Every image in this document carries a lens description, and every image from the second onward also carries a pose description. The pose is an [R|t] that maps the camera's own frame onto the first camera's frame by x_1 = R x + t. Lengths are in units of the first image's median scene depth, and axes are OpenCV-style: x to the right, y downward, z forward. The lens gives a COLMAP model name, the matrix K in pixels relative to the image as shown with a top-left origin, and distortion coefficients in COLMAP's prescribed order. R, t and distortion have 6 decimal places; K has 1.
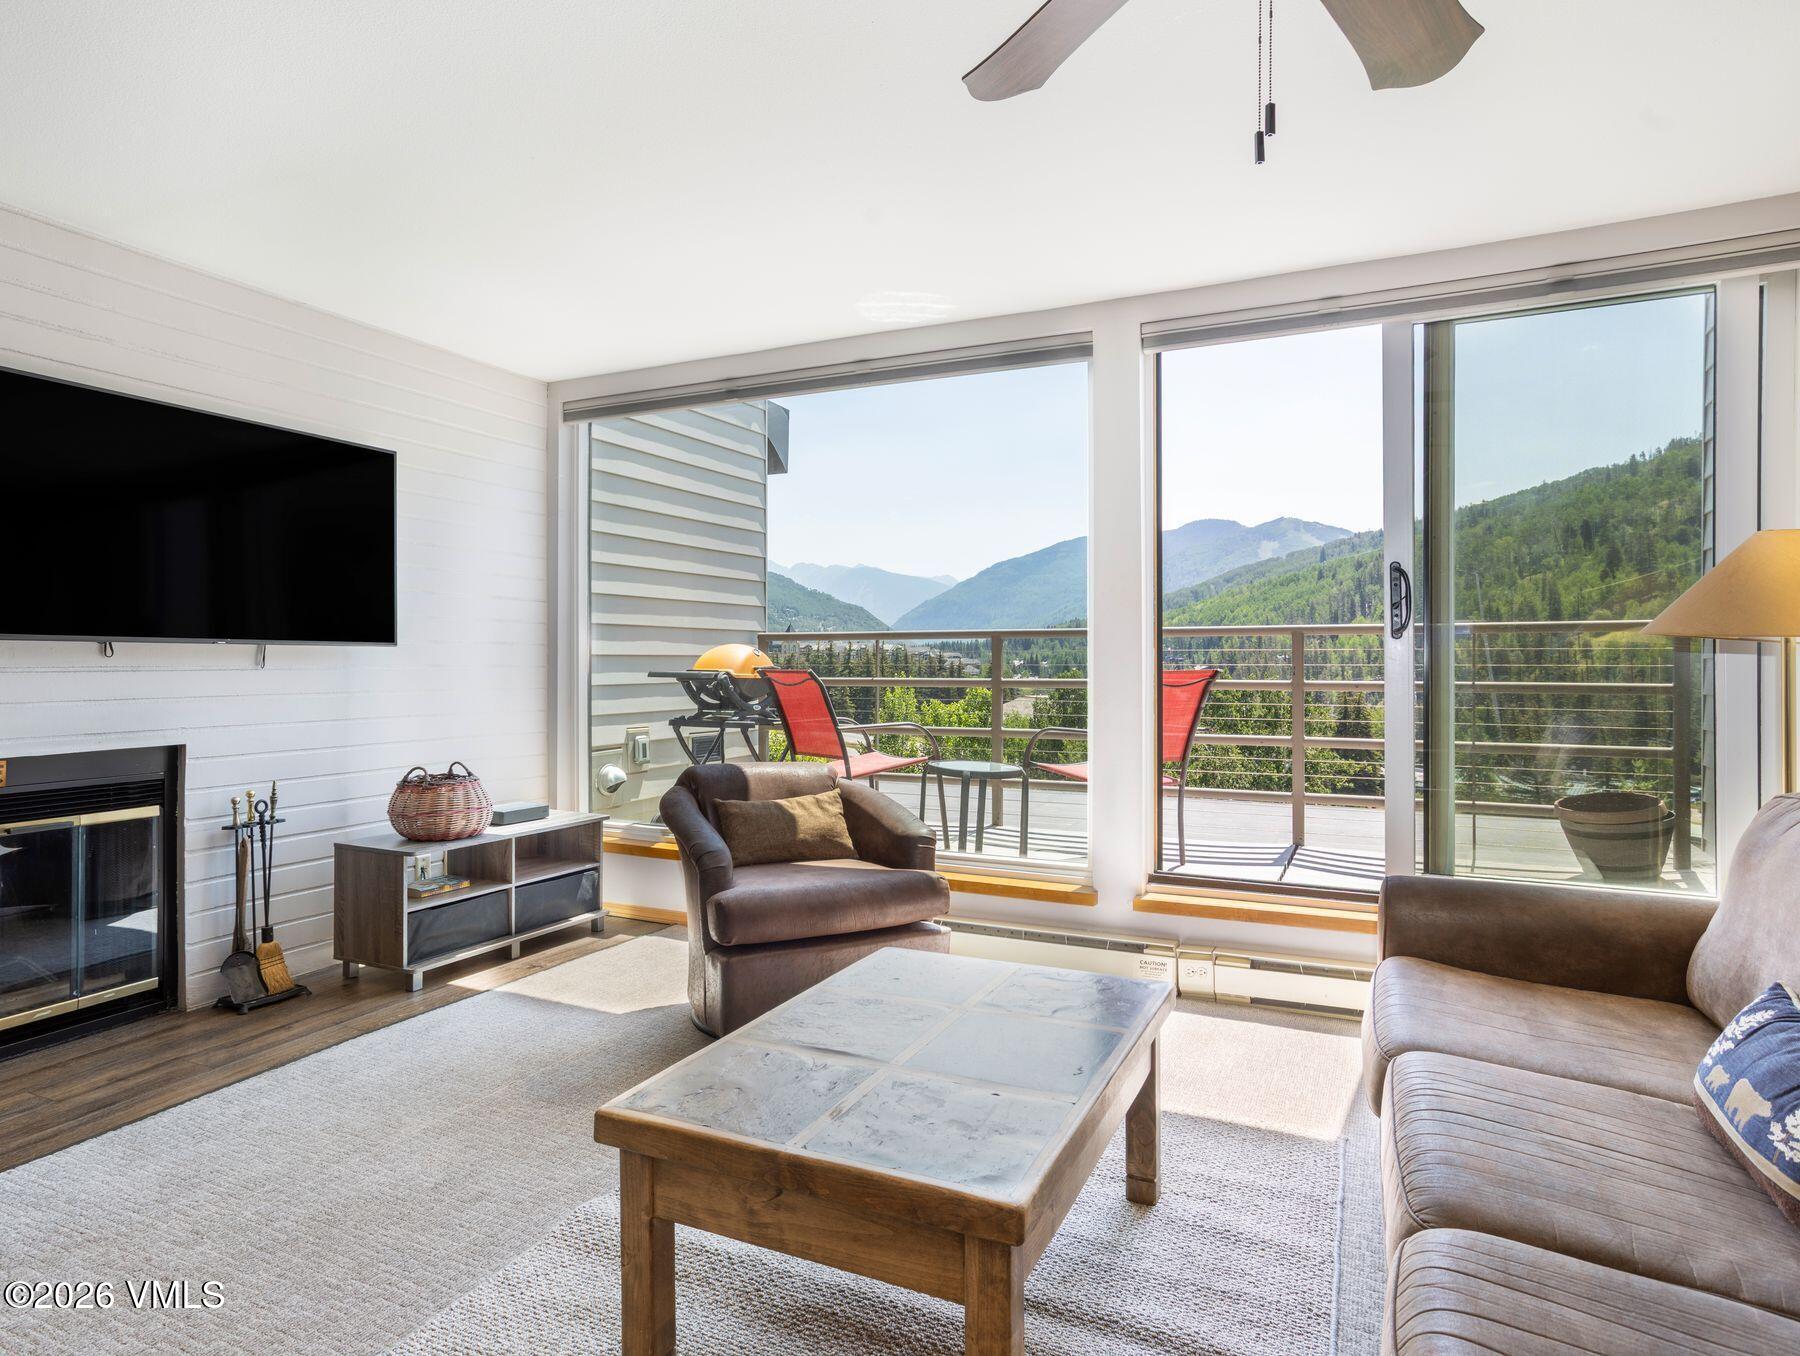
lens RADIAL K [[1025.6, 0, 903.7], [0, 1025.6, 661.1], [0, 0, 1]] dist [0.001537, 0.018080]
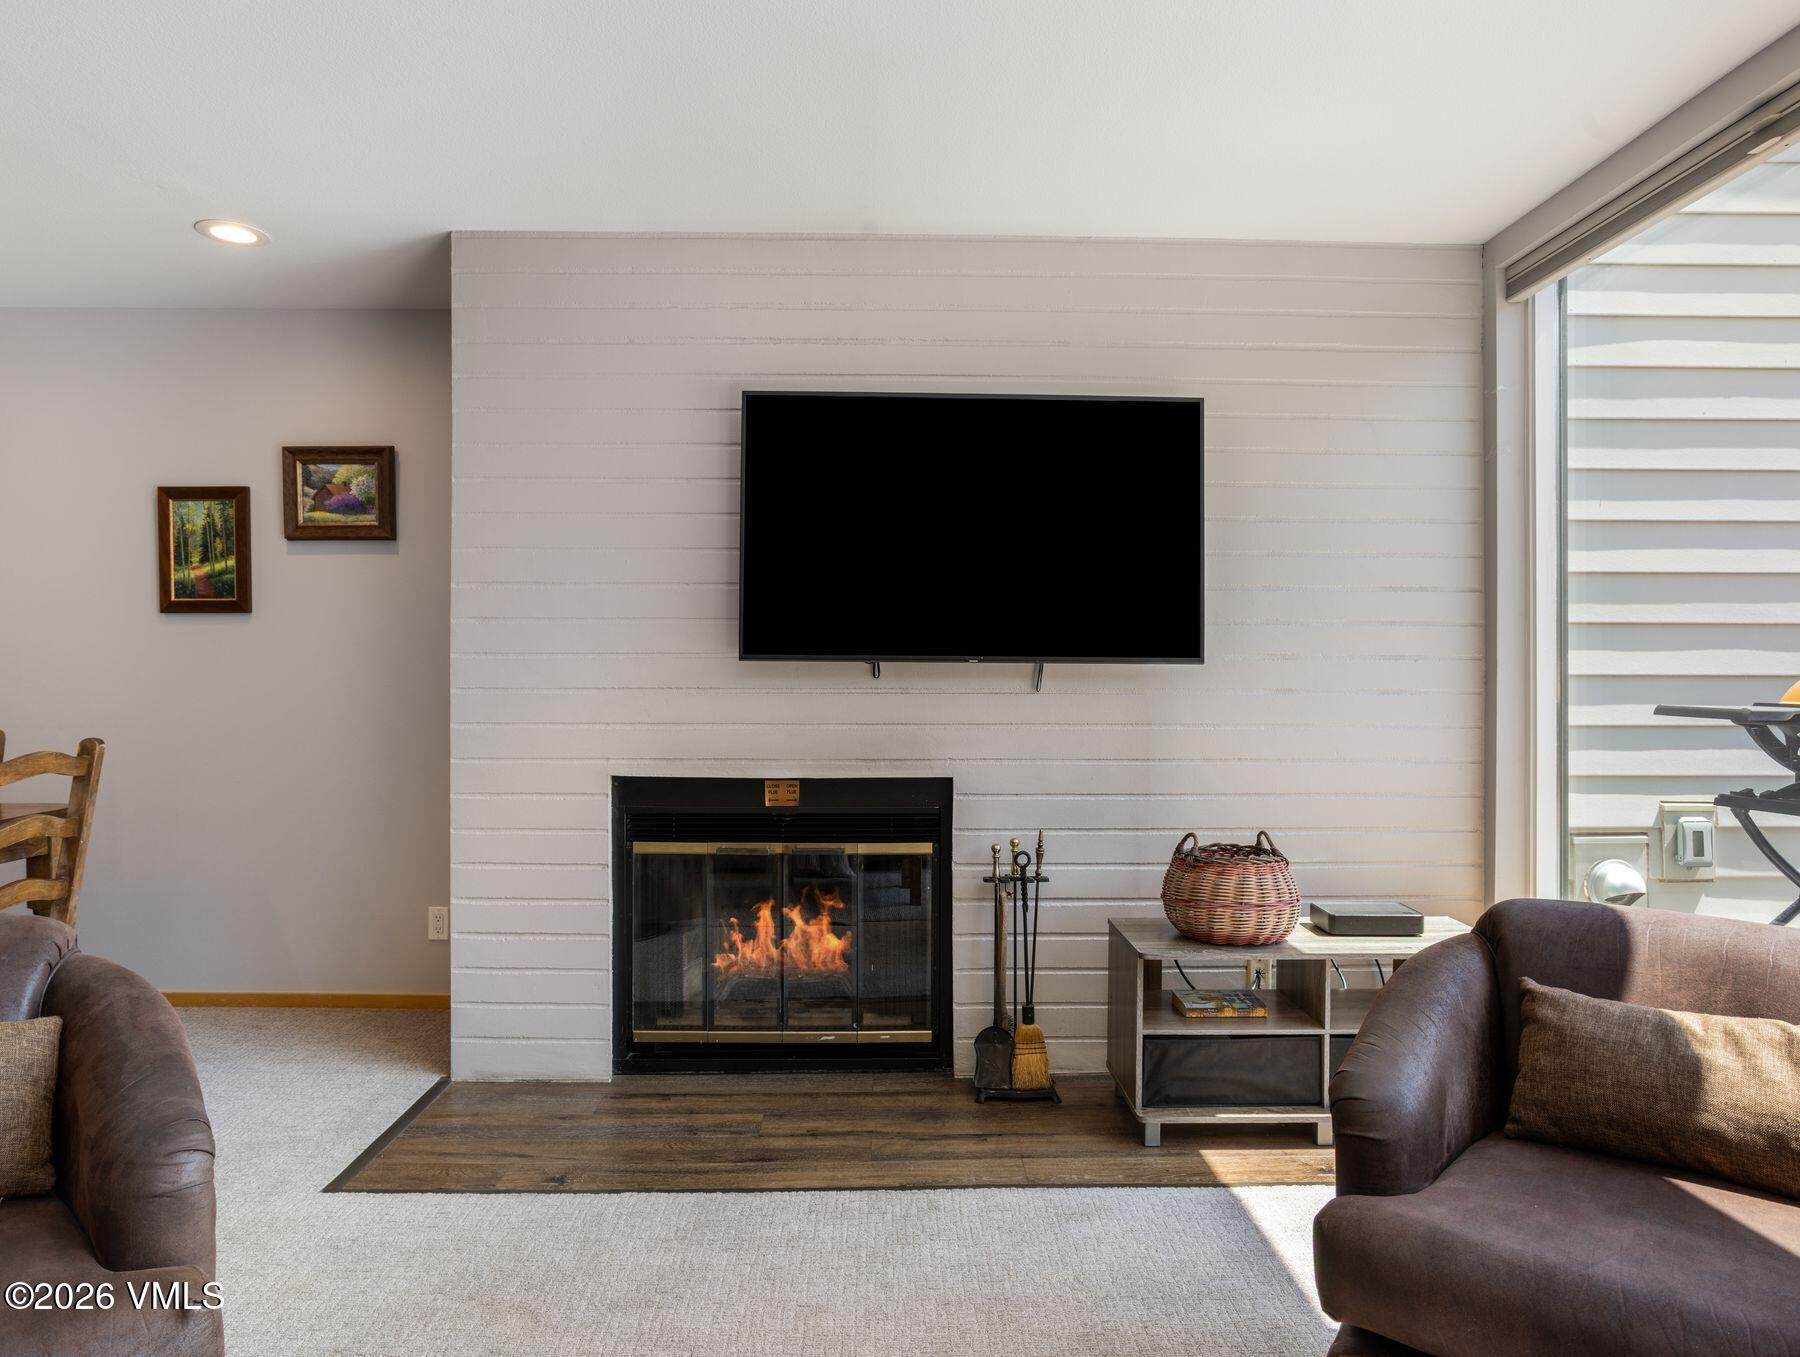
lens RADIAL K [[1126.3, 0, 926.3], [0, 1126.3, 673.0], [0, 0, 1]] dist [-0.058518, 0.049082]
pose [[0.450905, -0.004427, -0.892561, 0.150428], [-0.002387, 0.999978, -0.006165, -0.003243], [0.892569, 0.004910, 0.450884, 0.519280]]
